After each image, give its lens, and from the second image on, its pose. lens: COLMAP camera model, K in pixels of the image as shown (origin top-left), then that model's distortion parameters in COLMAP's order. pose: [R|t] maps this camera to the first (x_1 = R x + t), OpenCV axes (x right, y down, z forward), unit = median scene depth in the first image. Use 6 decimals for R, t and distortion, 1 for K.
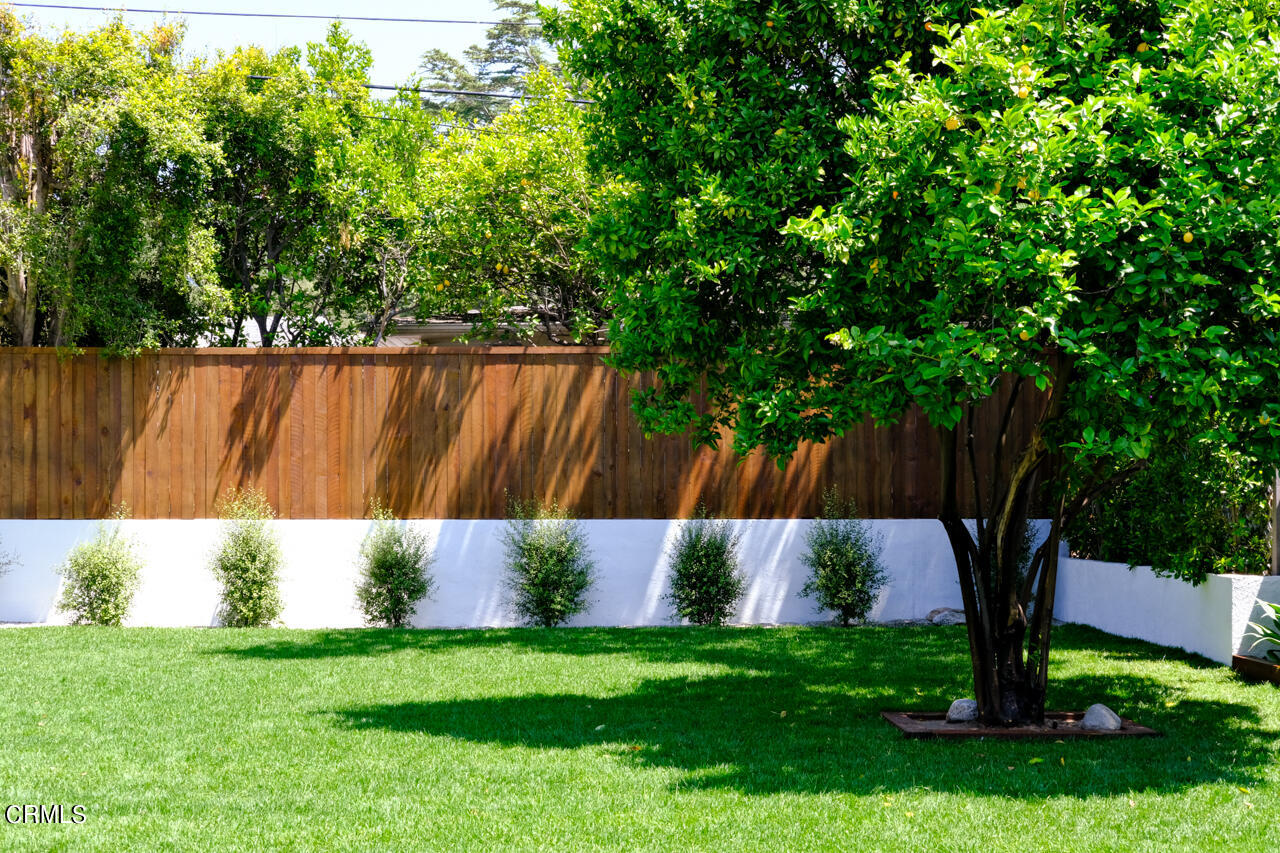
lens RADIAL K [[1934.7, 0, 670.4], [0, 1934.7, 428.7], [0, 0, 1]] dist [-0.047123, 0.008591]
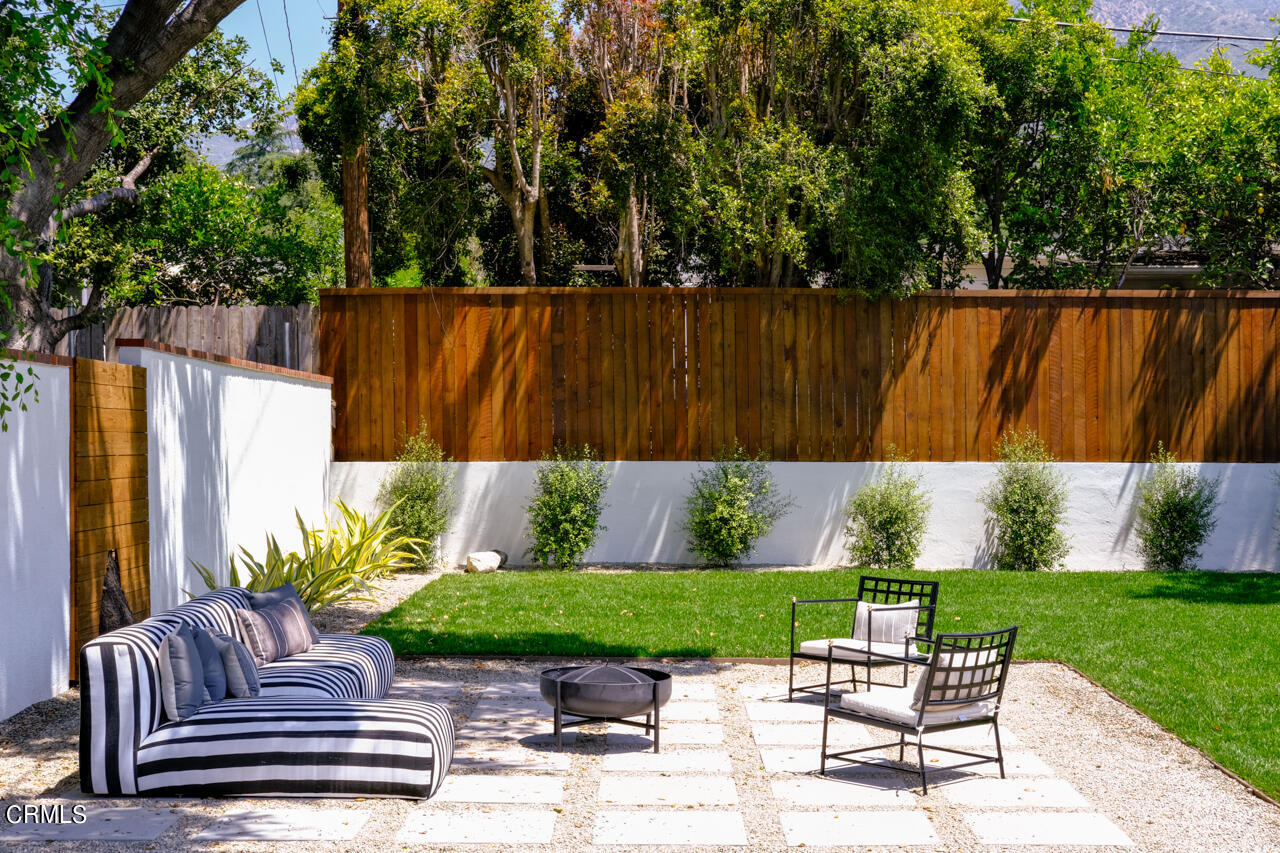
lens RADIAL K [[1934.7, 0, 670.4], [0, 1934.7, 428.7], [0, 0, 1]] dist [-0.047123, 0.008591]
pose [[0.999944, 0.004299, -0.009624, -0.383283], [-0.003975, 0.999432, 0.033478, -0.003085], [0.009762, -0.033437, 0.999393, -0.001072]]
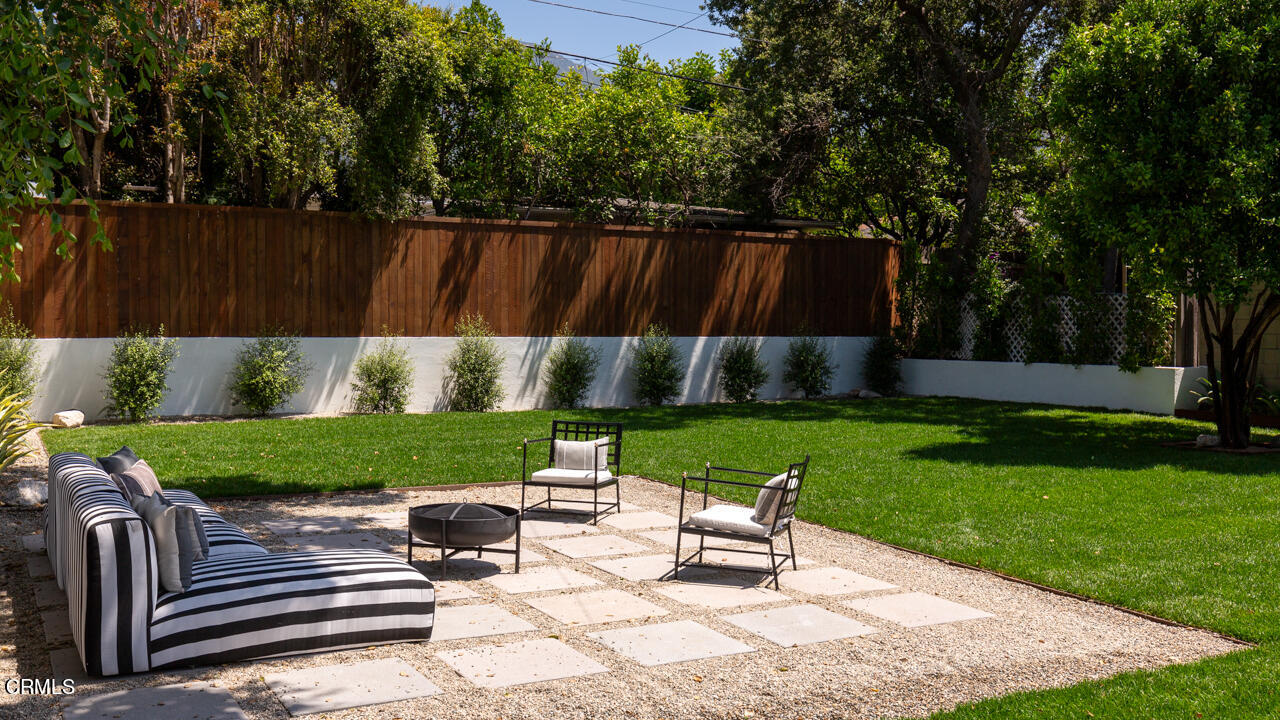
lens RADIAL K [[1222.3, 0, 622.4], [0, 1222.3, 306.1], [0, 0, 1]] dist [0.008044, 0.002558]
pose [[0.889409, 0.012065, 0.456953, -0.526376], [-0.022235, 0.999610, 0.016886, 0.005489], [-0.456571, -0.025179, 0.889330, 0.128849]]
